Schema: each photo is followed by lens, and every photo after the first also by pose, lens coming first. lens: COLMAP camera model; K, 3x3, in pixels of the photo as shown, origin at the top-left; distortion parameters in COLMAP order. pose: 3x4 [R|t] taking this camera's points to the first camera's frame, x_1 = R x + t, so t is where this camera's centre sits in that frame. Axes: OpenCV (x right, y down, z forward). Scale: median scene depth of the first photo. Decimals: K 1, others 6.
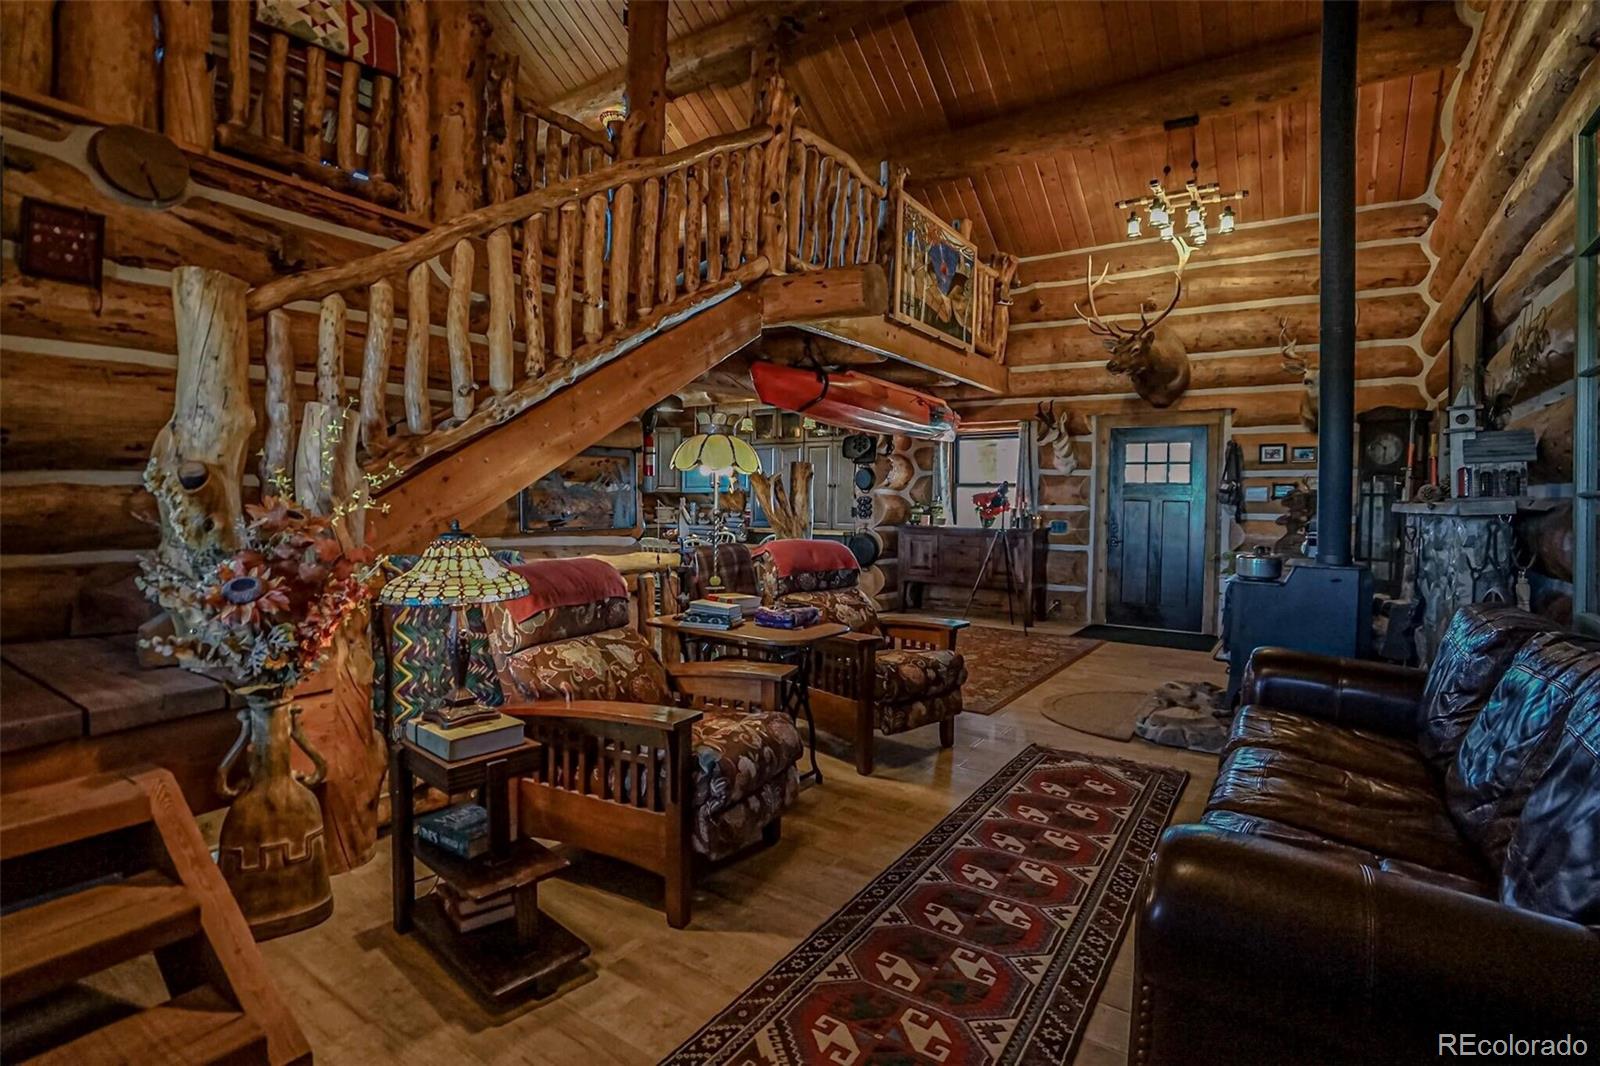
lens RADIAL K [[773.2, 0, 804.1], [0, 773.2, 521.0], [0, 0, 1]] dist [-0.045903, 0.011795]
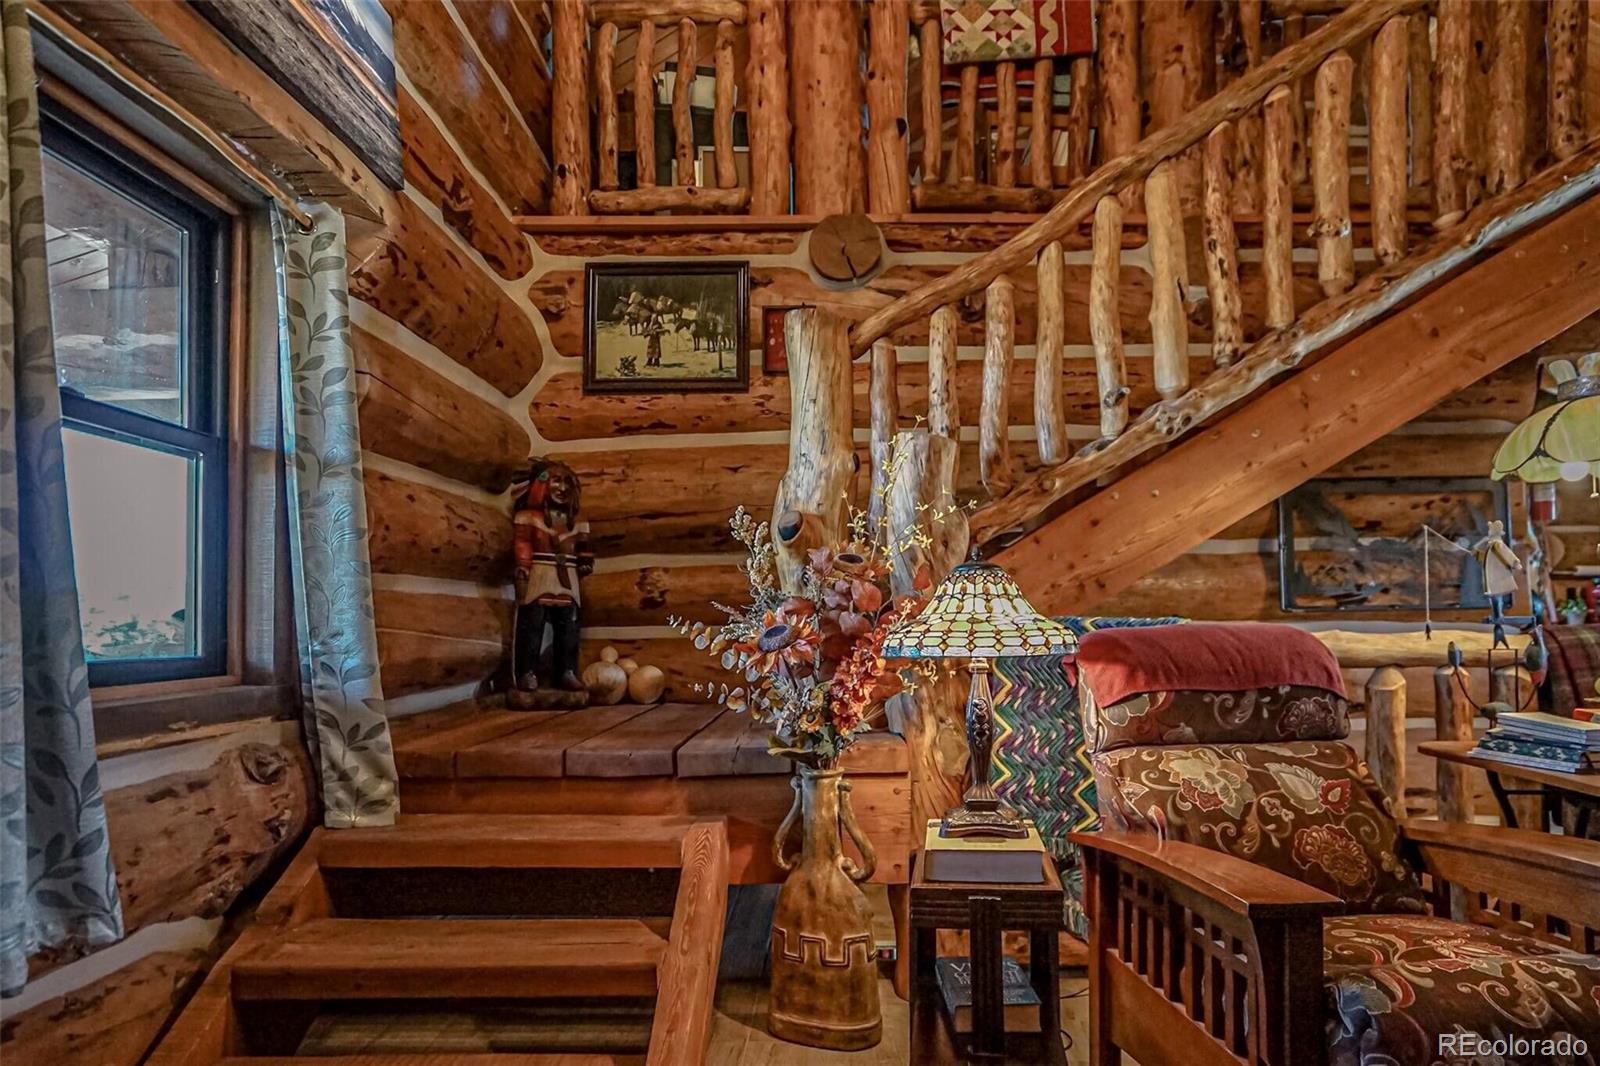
lens RADIAL K [[906.6, 0, 813.9], [0, 906.6, 610.3], [0, 0, 1]] dist [-0.038576, 0.023467]
pose [[0.538871, -0.025547, -0.842001, 0.132373], [-0.005794, 0.999404, -0.034031, 0.067343], [0.842369, 0.023217, 0.538401, 0.324440]]
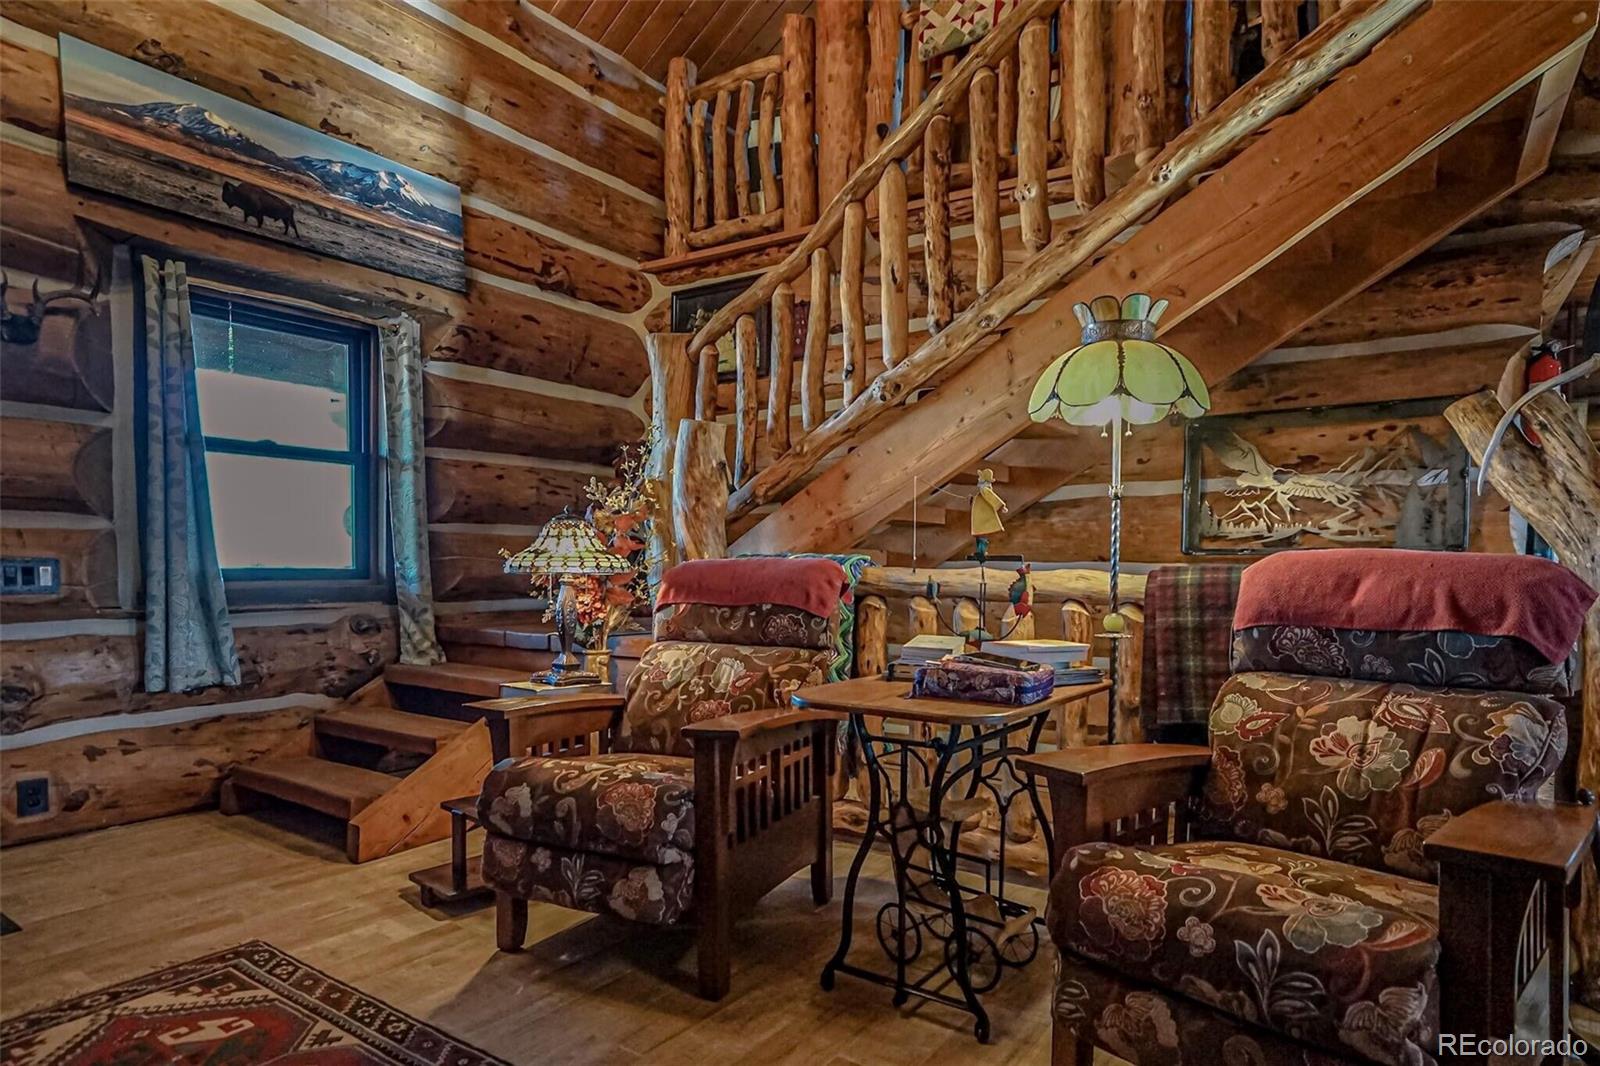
lens RADIAL K [[906.6, 0, 817.2], [0, 906.6, 610.3], [0, 0, 1]] dist [-0.038576, 0.023467]
pose [[-0.011232, 0.039794, -0.999145, 0.670257], [-0.033994, 0.998615, 0.040155, 0.067298], [0.999359, 0.034416, -0.009863, 1.064403]]
